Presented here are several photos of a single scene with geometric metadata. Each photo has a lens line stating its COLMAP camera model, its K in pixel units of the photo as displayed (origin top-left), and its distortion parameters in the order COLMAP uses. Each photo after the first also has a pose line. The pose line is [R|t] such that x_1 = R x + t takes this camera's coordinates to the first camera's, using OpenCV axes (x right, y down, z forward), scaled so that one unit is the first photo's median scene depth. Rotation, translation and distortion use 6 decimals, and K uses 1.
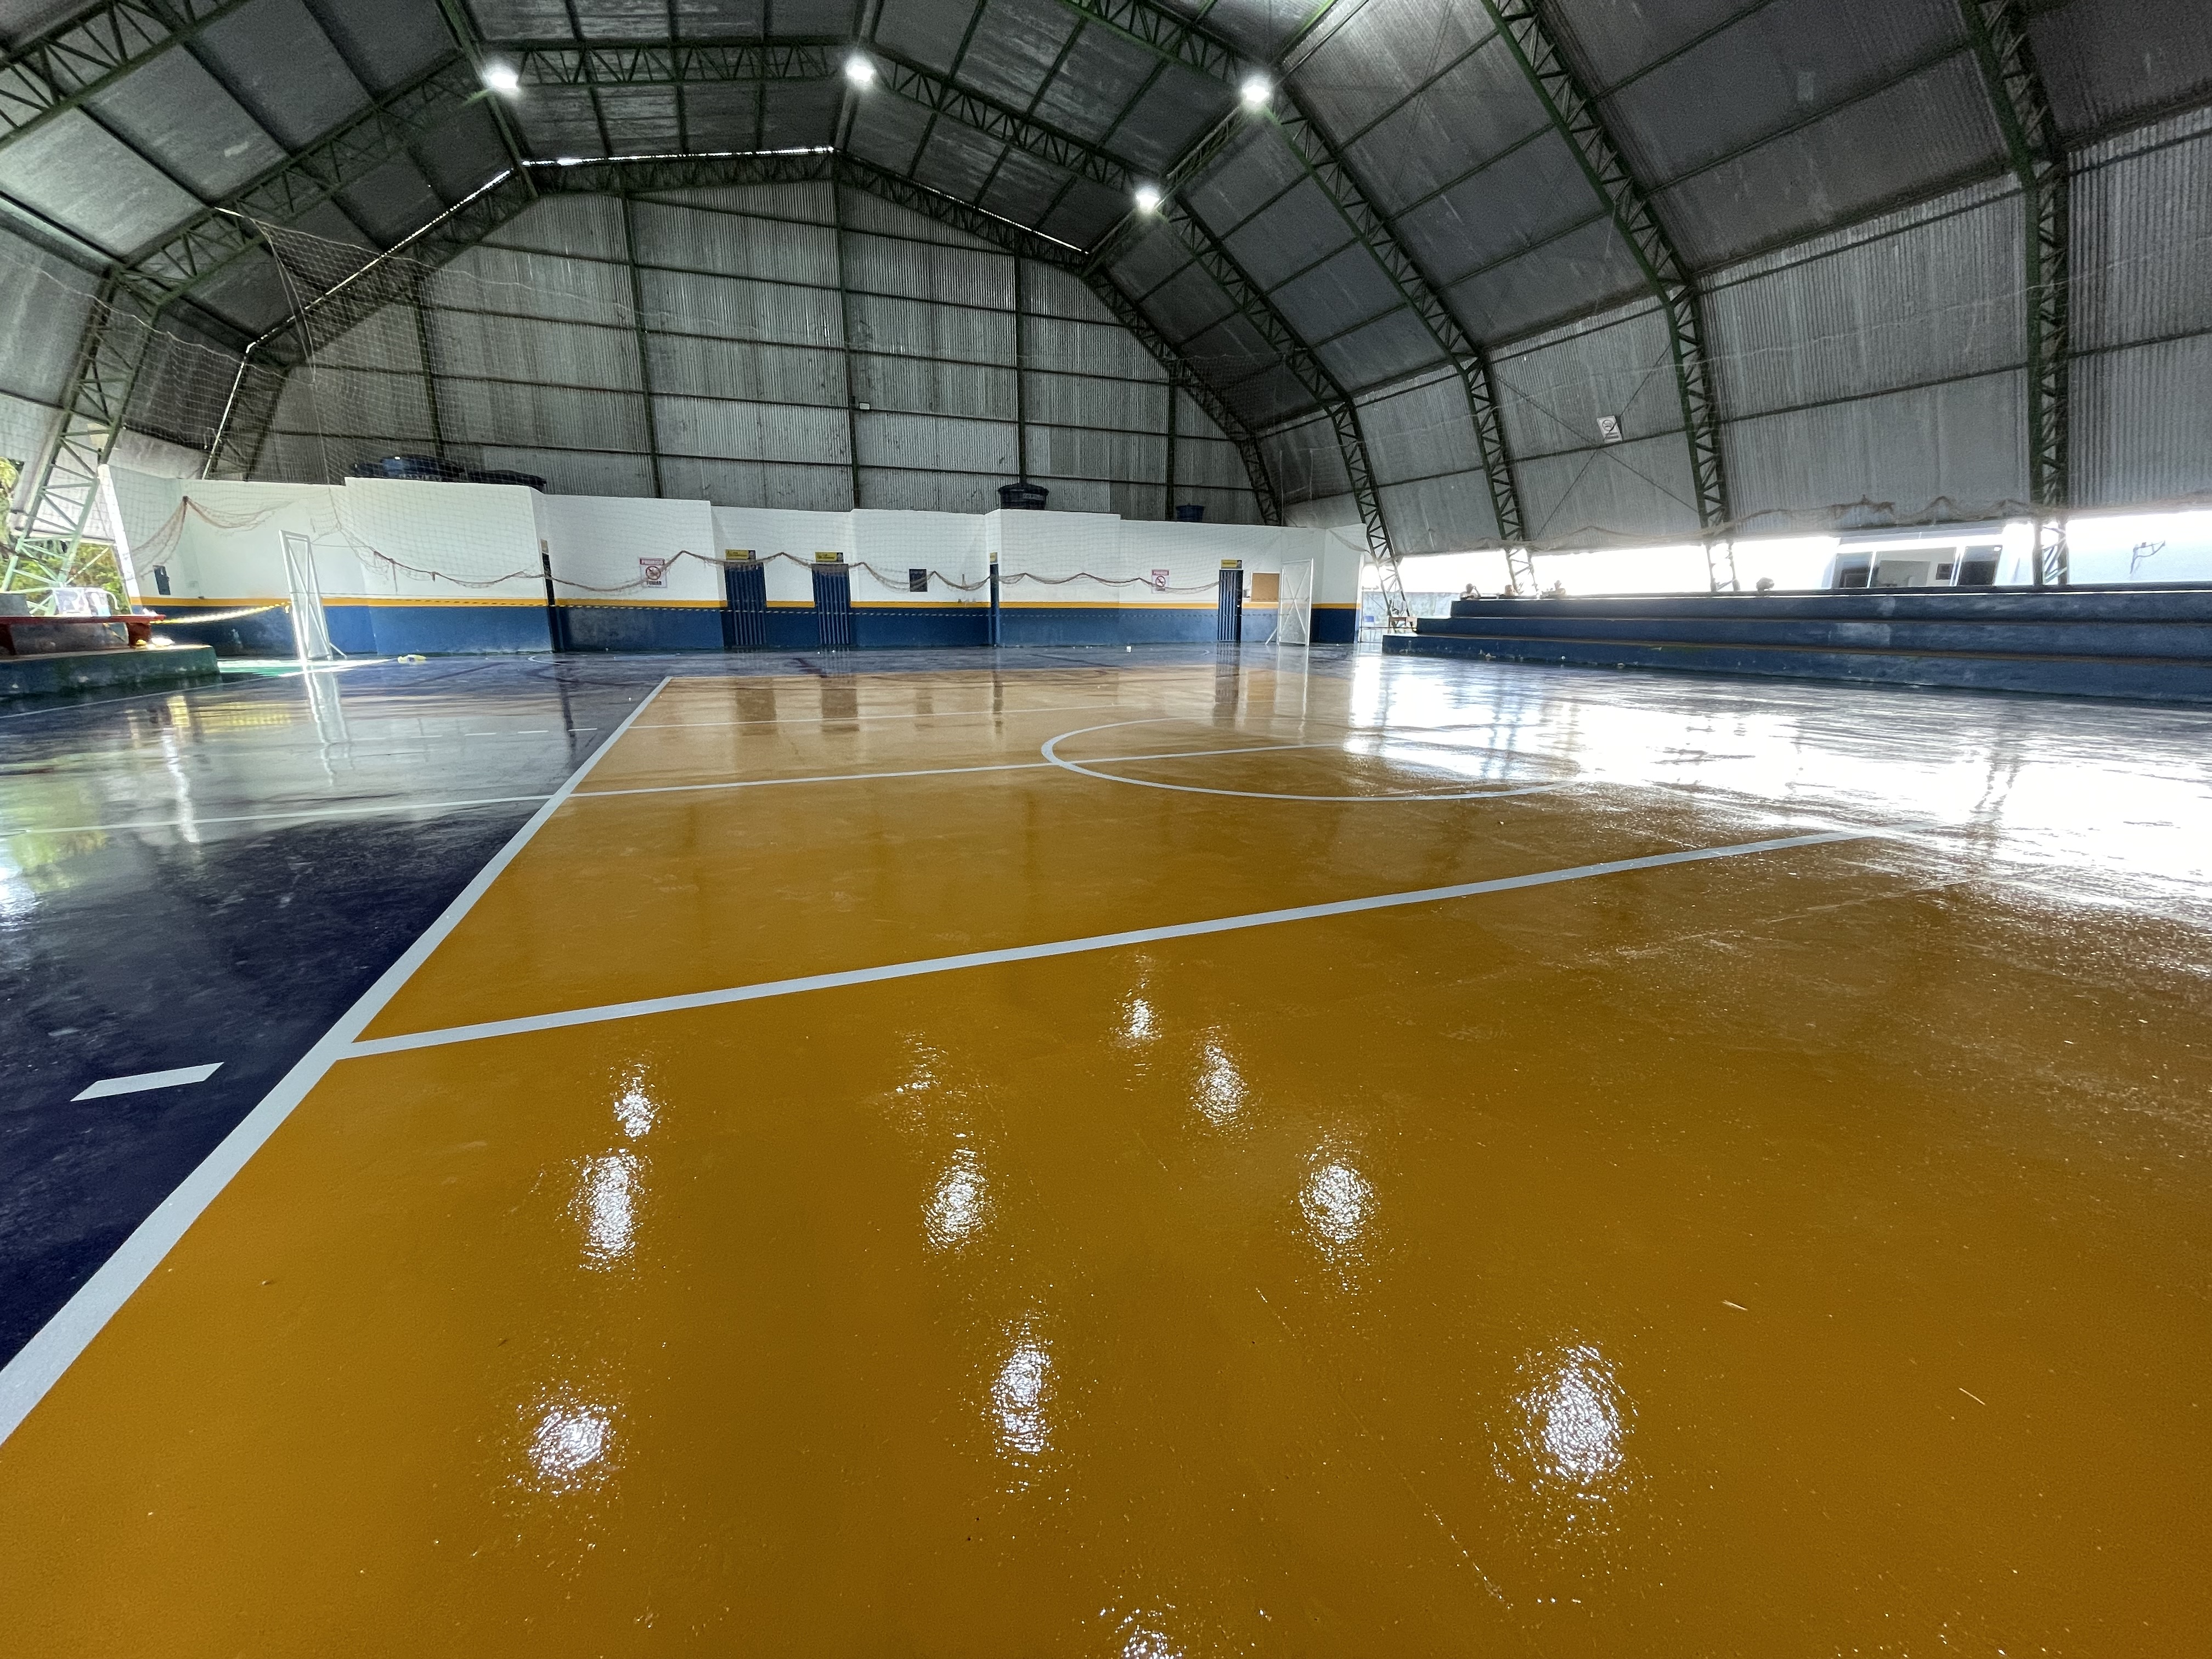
lens RADIAL K [[898.0, 0, 1105.3], [0, 898.0, 822.5], [0, 0, 1]] dist [-0.003234, 0.000569]
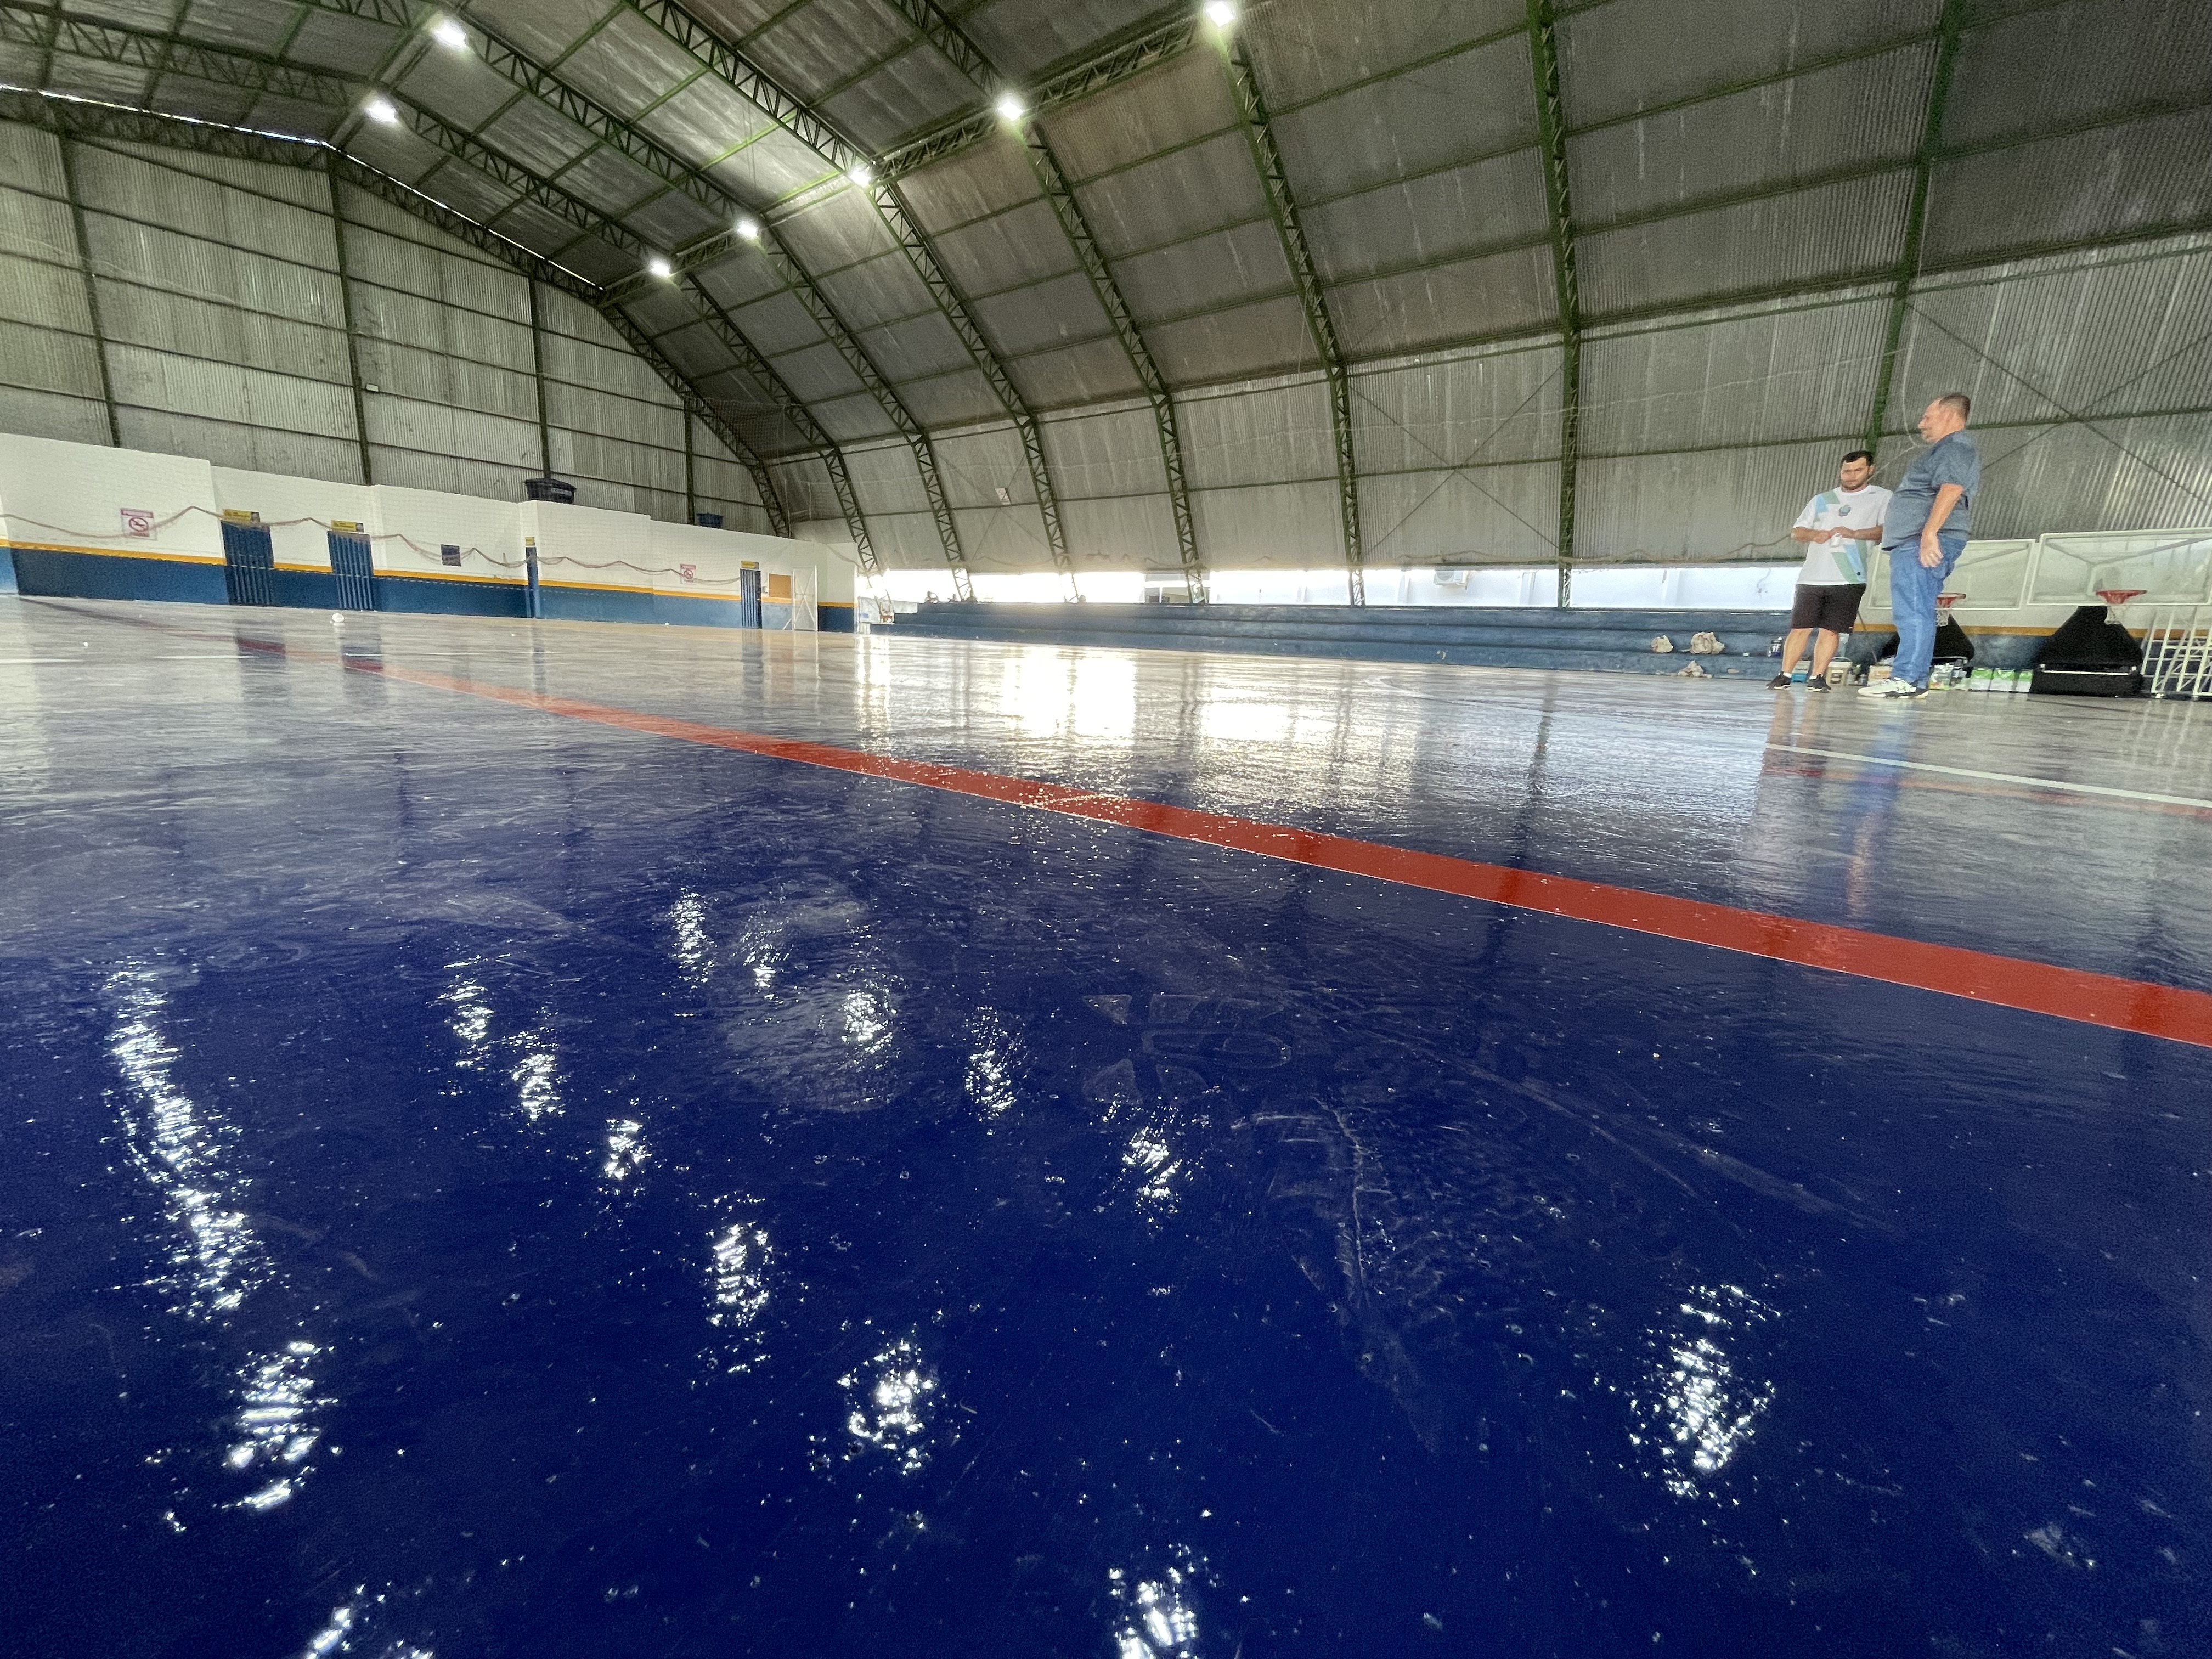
lens RADIAL K [[898.0, 0, 1102.8], [0, 898.0, 822.5], [0, 0, 1]] dist [-0.003234, 0.000569]
pose [[0.876099, -0.054292, 0.479064, -0.059241], [0.064539, 0.997903, -0.004935, 0.137329], [-0.477791, 0.035242, 0.877766, -0.405800]]
